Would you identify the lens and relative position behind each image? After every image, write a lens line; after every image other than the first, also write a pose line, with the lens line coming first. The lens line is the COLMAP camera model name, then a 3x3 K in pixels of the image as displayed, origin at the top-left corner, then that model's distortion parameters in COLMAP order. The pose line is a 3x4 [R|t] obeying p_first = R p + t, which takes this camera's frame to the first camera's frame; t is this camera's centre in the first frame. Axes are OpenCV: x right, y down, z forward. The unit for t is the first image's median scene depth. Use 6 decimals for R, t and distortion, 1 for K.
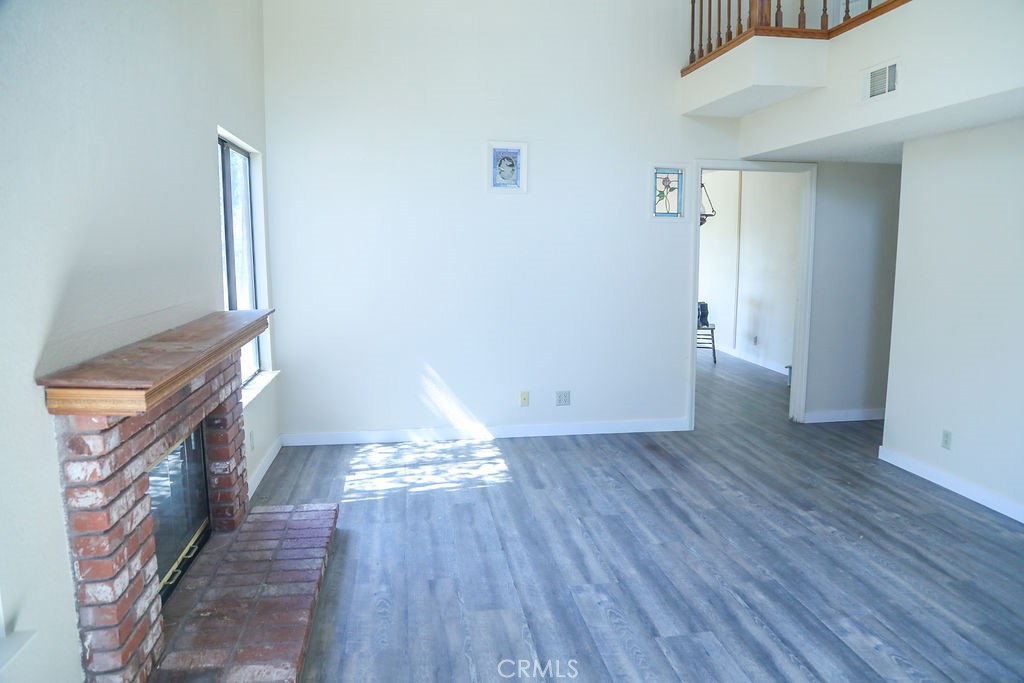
lens RADIAL K [[696.4, 0, 513.1], [0, 696.4, 346.1], [0, 0, 1]] dist [-0.119337, 0.073062]
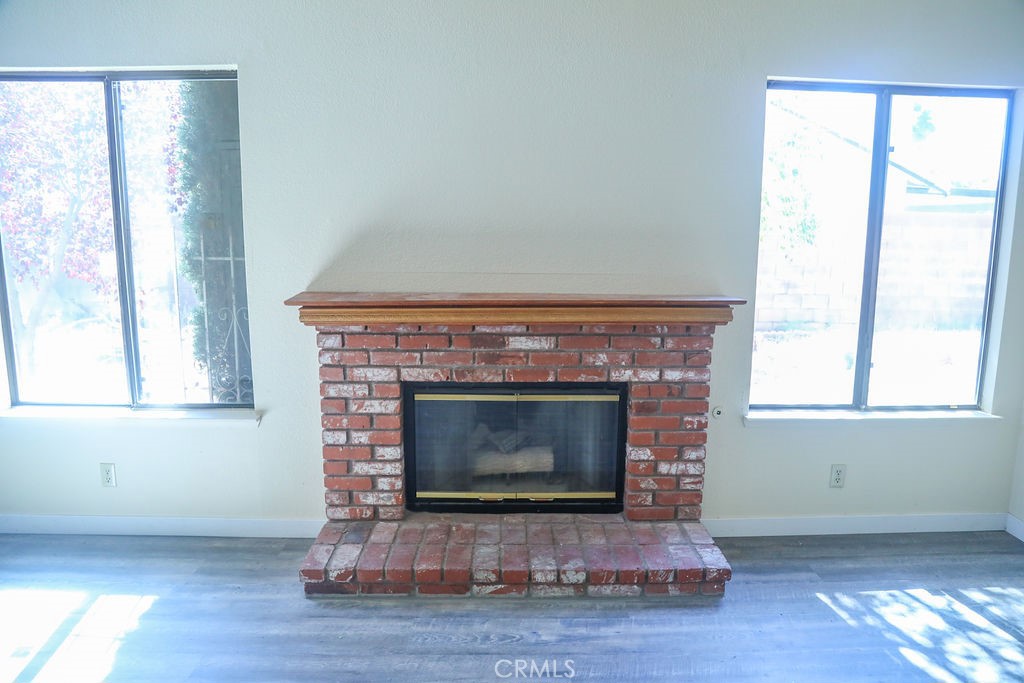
lens RADIAL K [[696.4, 0, 513.1], [0, 696.4, 346.1], [0, 0, 1]] dist [-0.119337, 0.073062]
pose [[-0.130675, 0.153750, -0.979431, 0.383861], [-0.150175, 0.973433, 0.172845, -0.078514], [0.979986, 0.169672, -0.104114, 0.687699]]
